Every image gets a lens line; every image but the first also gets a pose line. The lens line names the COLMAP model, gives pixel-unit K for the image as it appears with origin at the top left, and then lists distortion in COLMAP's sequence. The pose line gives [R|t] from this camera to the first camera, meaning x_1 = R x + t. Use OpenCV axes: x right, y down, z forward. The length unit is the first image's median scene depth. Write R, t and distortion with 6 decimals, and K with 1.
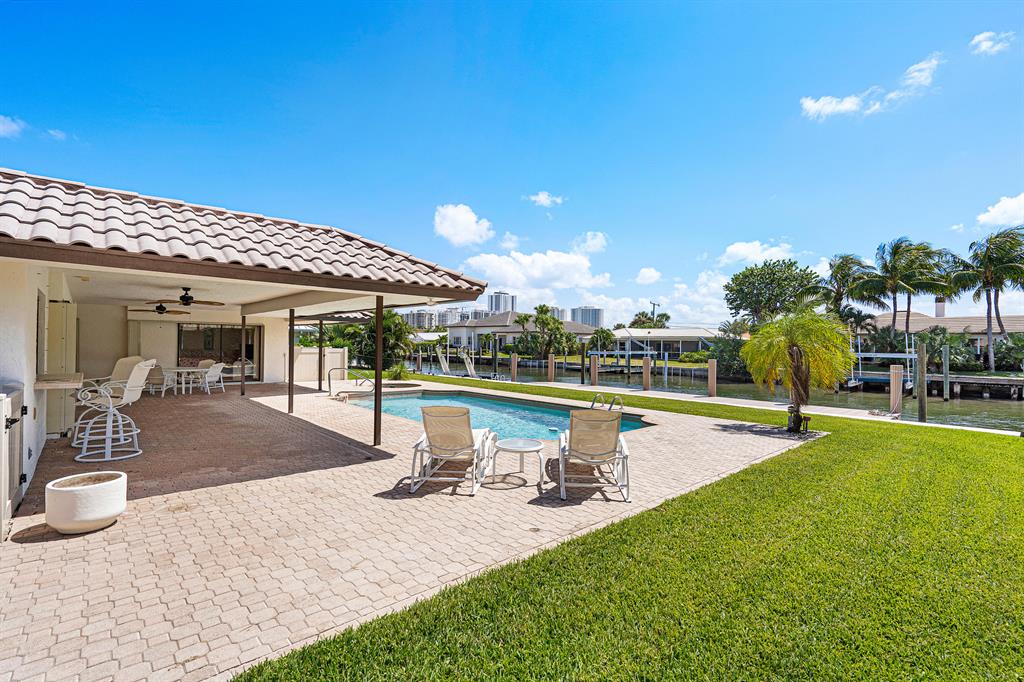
lens RADIAL K [[475.5, 0, 502.3], [0, 475.5, 342.8], [0, 0, 1]] dist [-0.001720, 0.000801]
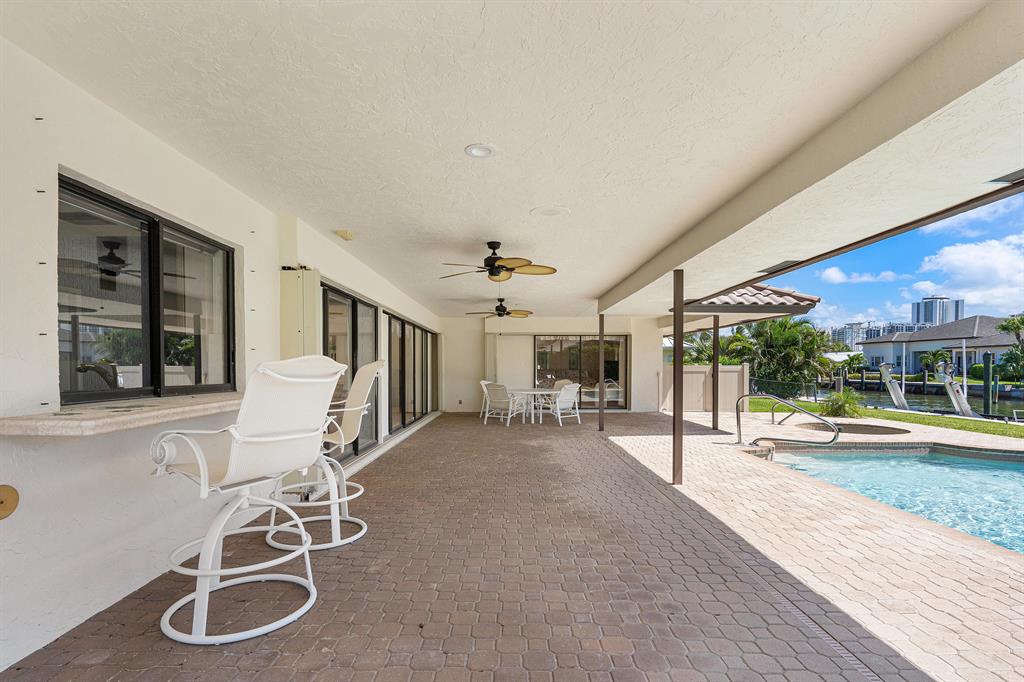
lens RADIAL K [[475.5, 0, 496.1], [0, 475.5, 372.2], [0, 0, 1]] dist [-0.001720, 0.000801]
pose [[0.731930, -0.007642, -0.681337, -0.158281], [0.012564, 0.999918, 0.002281, 0.019152], [0.681264, -0.010230, 0.731966, 0.330270]]
